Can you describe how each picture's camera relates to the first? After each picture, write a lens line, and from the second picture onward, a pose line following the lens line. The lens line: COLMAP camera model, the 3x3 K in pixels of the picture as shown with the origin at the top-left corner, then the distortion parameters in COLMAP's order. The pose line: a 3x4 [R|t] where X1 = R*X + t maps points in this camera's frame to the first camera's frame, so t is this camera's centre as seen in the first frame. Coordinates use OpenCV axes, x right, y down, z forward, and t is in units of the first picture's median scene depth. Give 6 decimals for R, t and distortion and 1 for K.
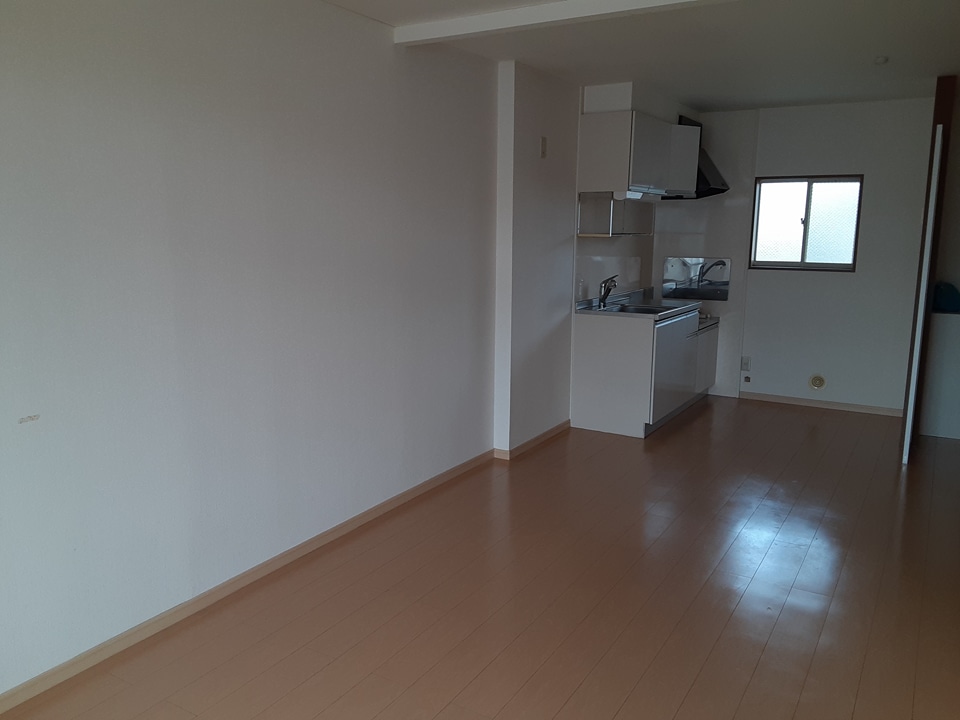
lens RADIAL K [[776.8, 0, 462.7], [0, 776.8, 364.8], [0, 0, 1]] dist [0.157334, -0.226430]
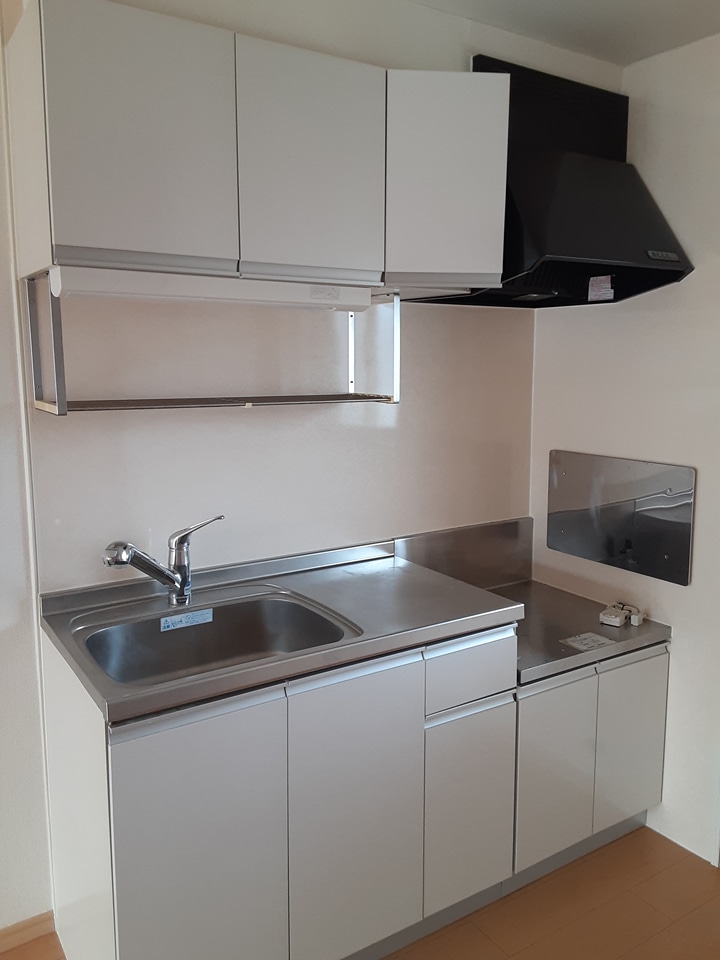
lens RADIAL K [[776.8, 0, 360.0], [0, 776.8, 480.0], [0, 0, 1]] dist [0.157334, -0.226430]
pose [[0.903269, 0.056775, -0.425302, 0.365830], [-0.067654, 0.997654, -0.010506, -0.119402], [0.423708, 0.038264, 0.904990, 0.643436]]
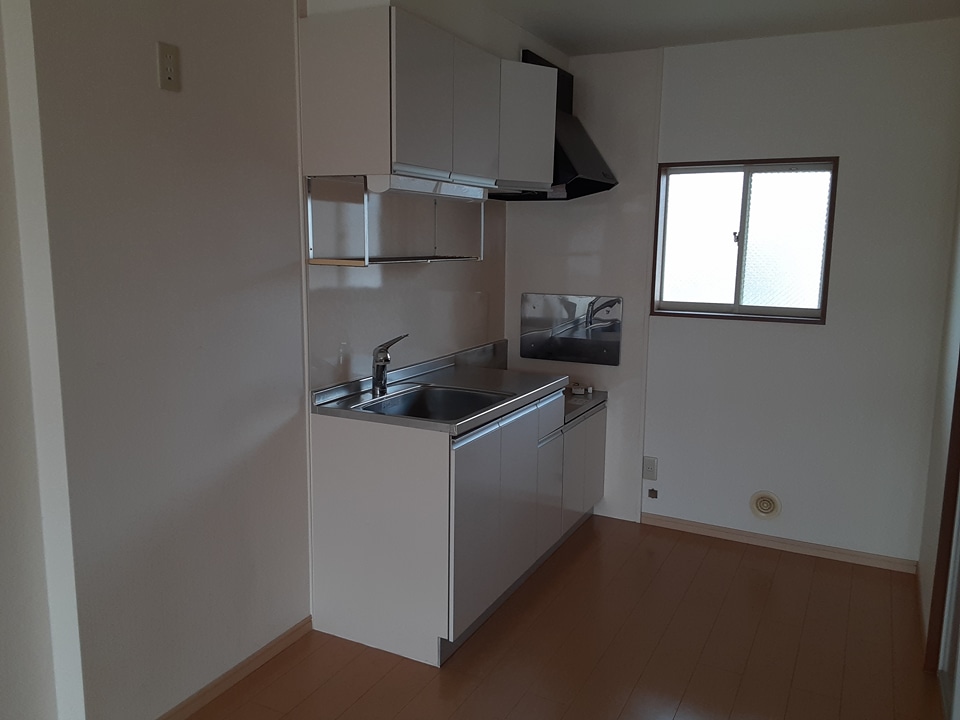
lens RADIAL K [[776.8, 0, 462.7], [0, 776.8, 364.8], [0, 0, 1]] dist [0.157334, -0.226430]
pose [[0.997865, -0.007330, 0.064902, 0.182744], [0.008099, 0.999900, -0.011600, -0.079249], [-0.064811, 0.012101, 0.997824, 0.420059]]
